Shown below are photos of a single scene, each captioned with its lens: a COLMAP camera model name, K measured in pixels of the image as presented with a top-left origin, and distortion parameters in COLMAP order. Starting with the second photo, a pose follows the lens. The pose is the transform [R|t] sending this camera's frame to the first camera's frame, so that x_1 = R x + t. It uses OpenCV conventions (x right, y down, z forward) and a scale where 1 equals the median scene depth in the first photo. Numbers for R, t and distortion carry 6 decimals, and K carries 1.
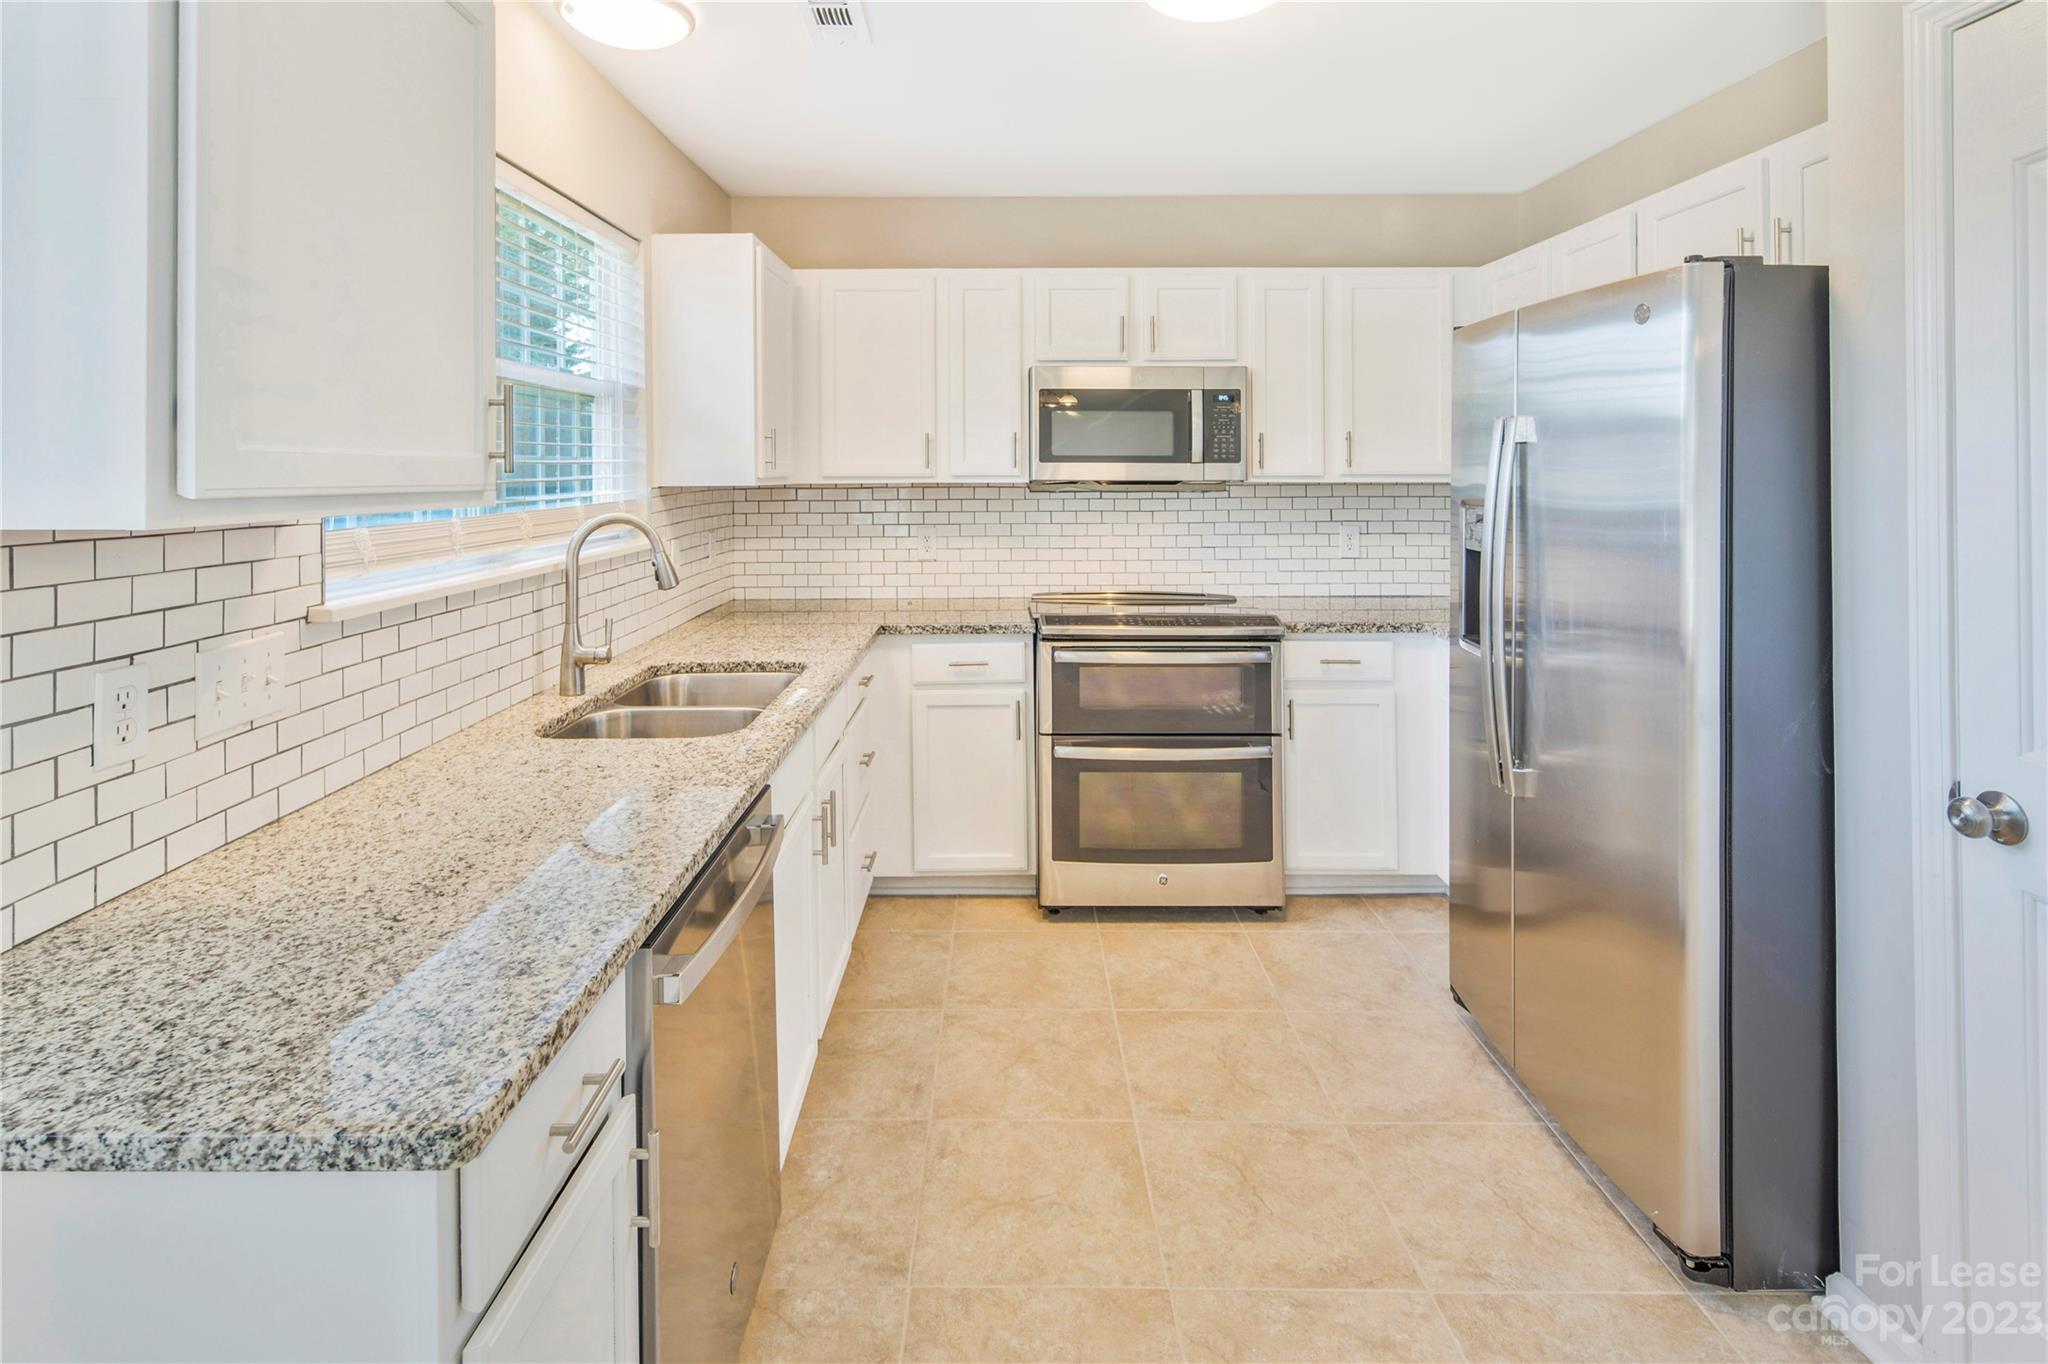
lens RADIAL K [[1012.2, 0, 1004.9], [0, 1012.2, 465.5], [0, 0, 1]] dist [0.010297, -0.008293]
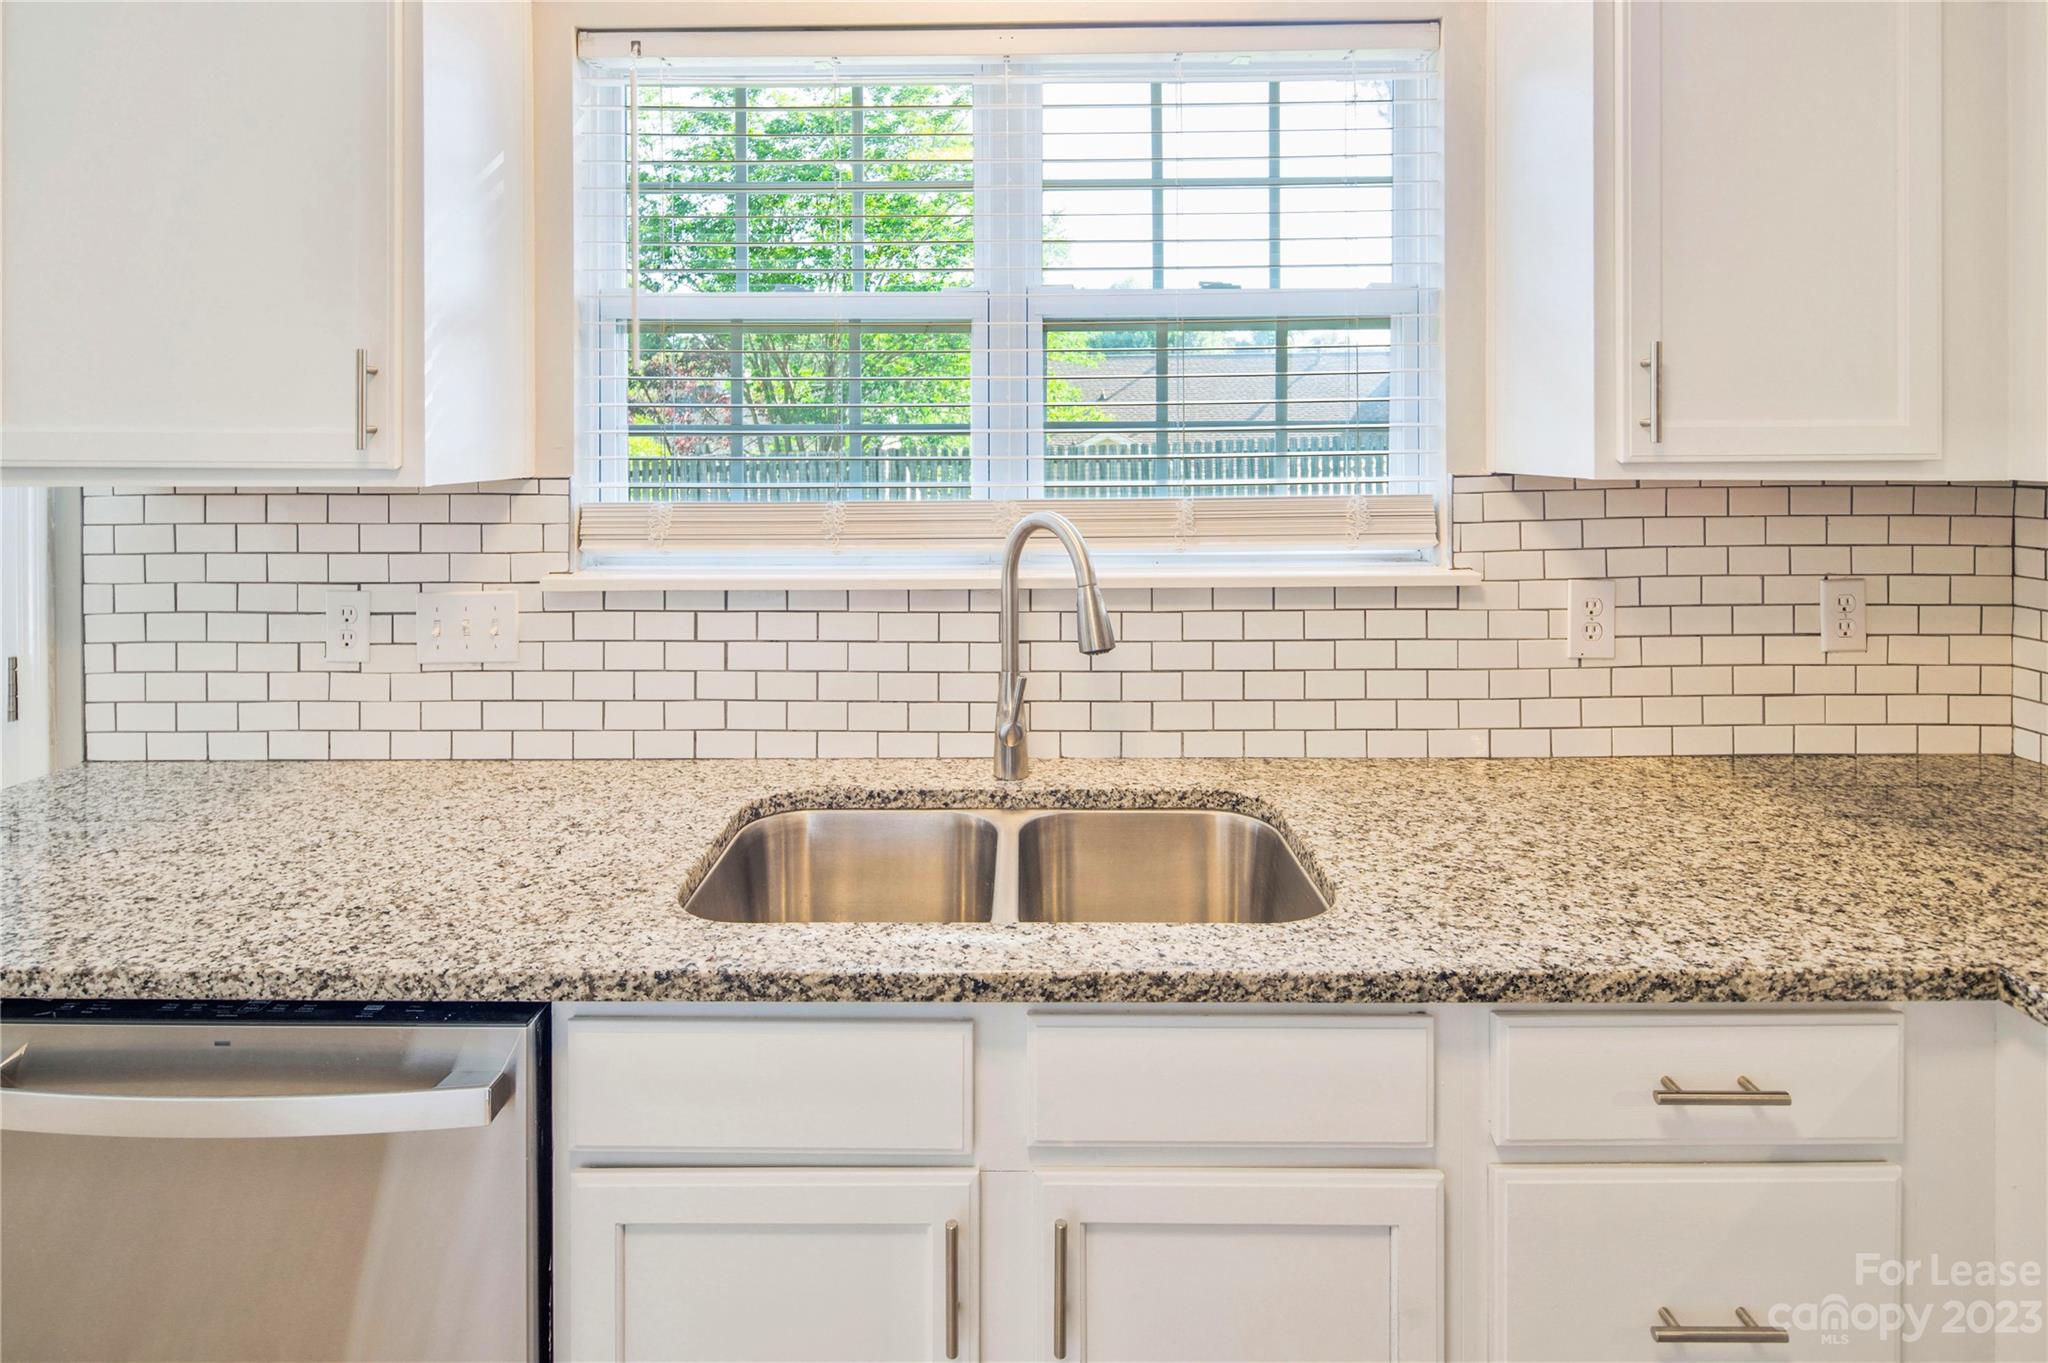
lens RADIAL K [[1012.2, 0, 1004.8], [0, 1012.2, 455.4], [0, 0, 1]] dist [0.010297, -0.008293]
pose [[-0.010891, 0.019731, -0.999746, 0.174026], [0.006898, 0.999783, 0.019656, -0.000245], [0.999917, -0.006682, -0.011025, 0.715363]]
